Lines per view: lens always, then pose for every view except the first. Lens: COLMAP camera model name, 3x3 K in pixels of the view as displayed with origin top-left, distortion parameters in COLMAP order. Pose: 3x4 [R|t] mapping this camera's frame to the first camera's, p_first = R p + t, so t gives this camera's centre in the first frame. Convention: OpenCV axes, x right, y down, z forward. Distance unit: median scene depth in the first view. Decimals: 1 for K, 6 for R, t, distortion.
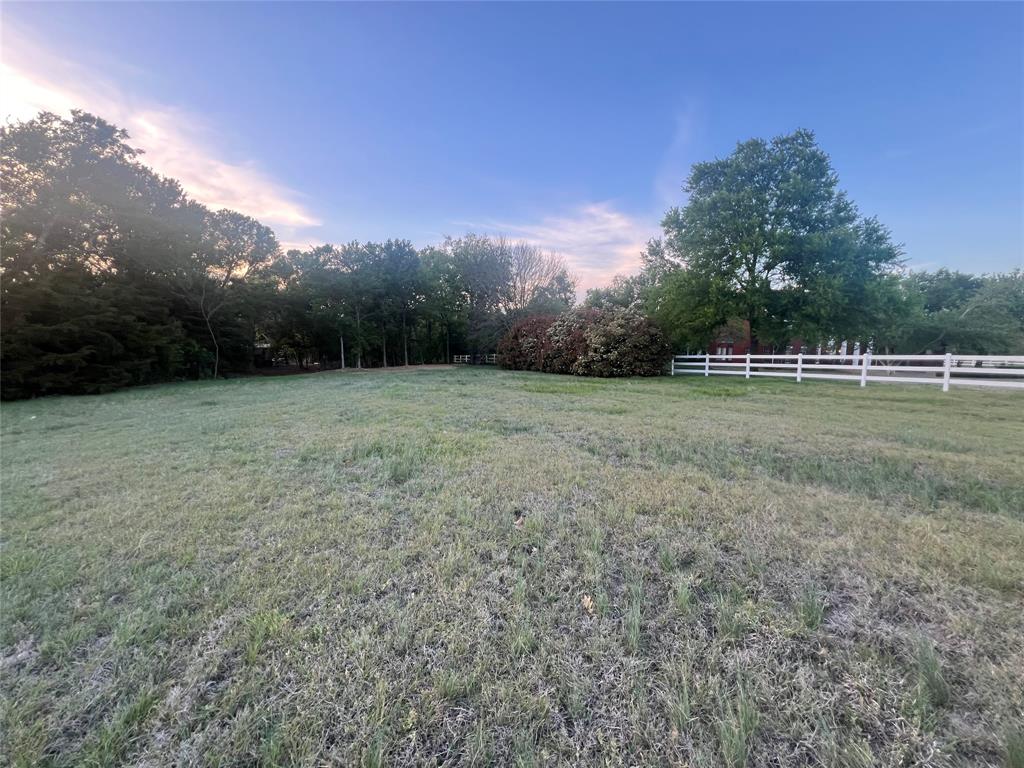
lens RADIAL K [[412.1, 0, 515.8], [0, 412.1, 383.1], [0, 0, 1]] dist [0.002038, -0.001089]
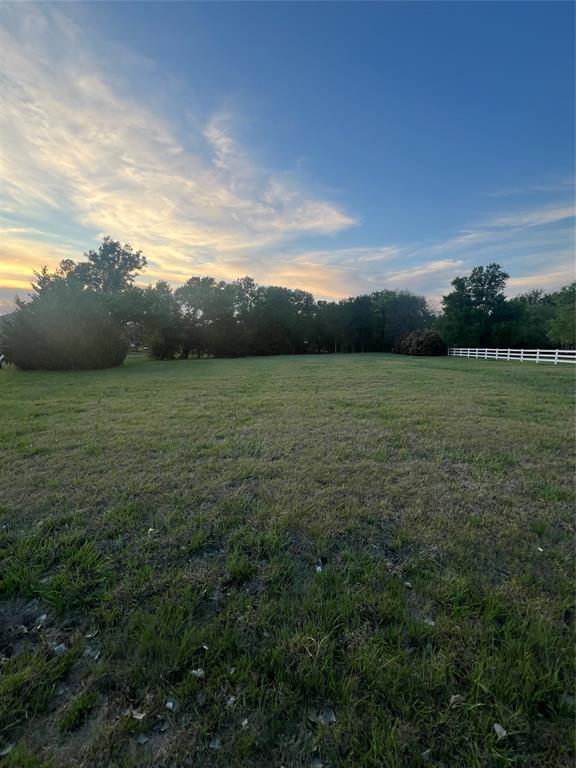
lens RADIAL K [[335.7, 0, 283.3], [0, 335.7, 388.3], [0, 0, 1]] dist [0.002973, -0.001012]
pose [[0.834967, 0.078026, -0.544740, 0.510793], [-0.051030, 0.996610, 0.064532, 0.072743], [0.547928, -0.026084, 0.836118, -1.006938]]
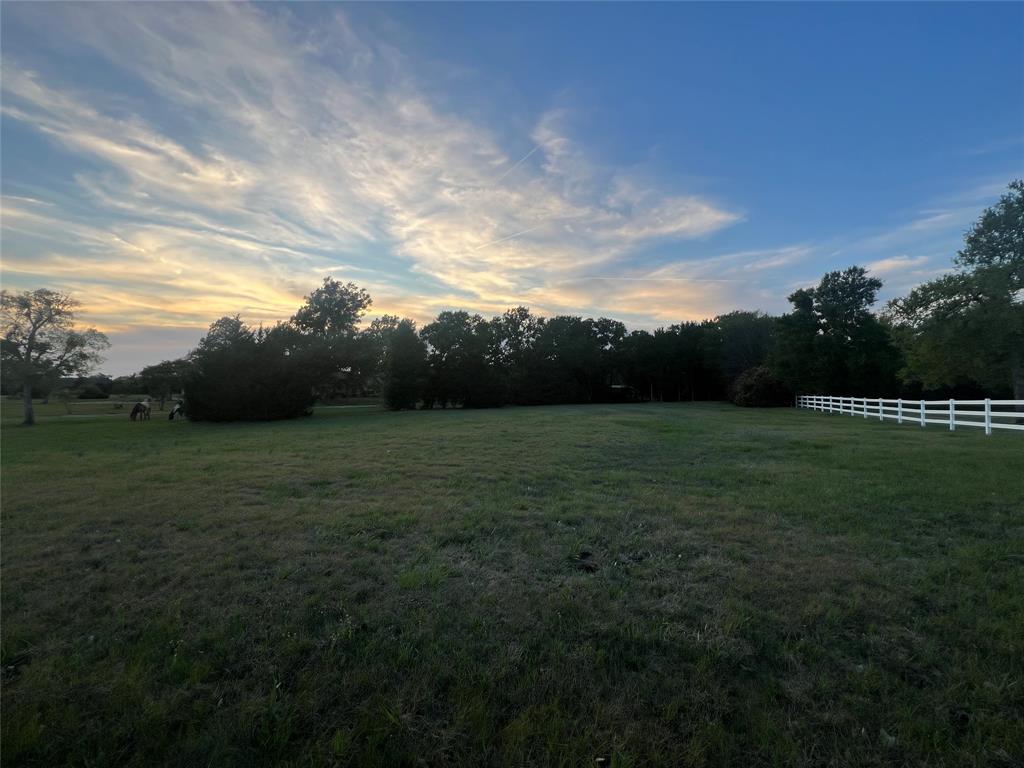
lens RADIAL K [[447.6, 0, 503.0], [0, 447.6, 398.2], [0, 0, 1]] dist [0.002973, -0.001012]
pose [[0.644495, 0.015415, -0.764453, 0.758583], [-0.059880, 0.997744, -0.030365, 0.052130], [0.762260, 0.065345, 0.643964, -0.837508]]
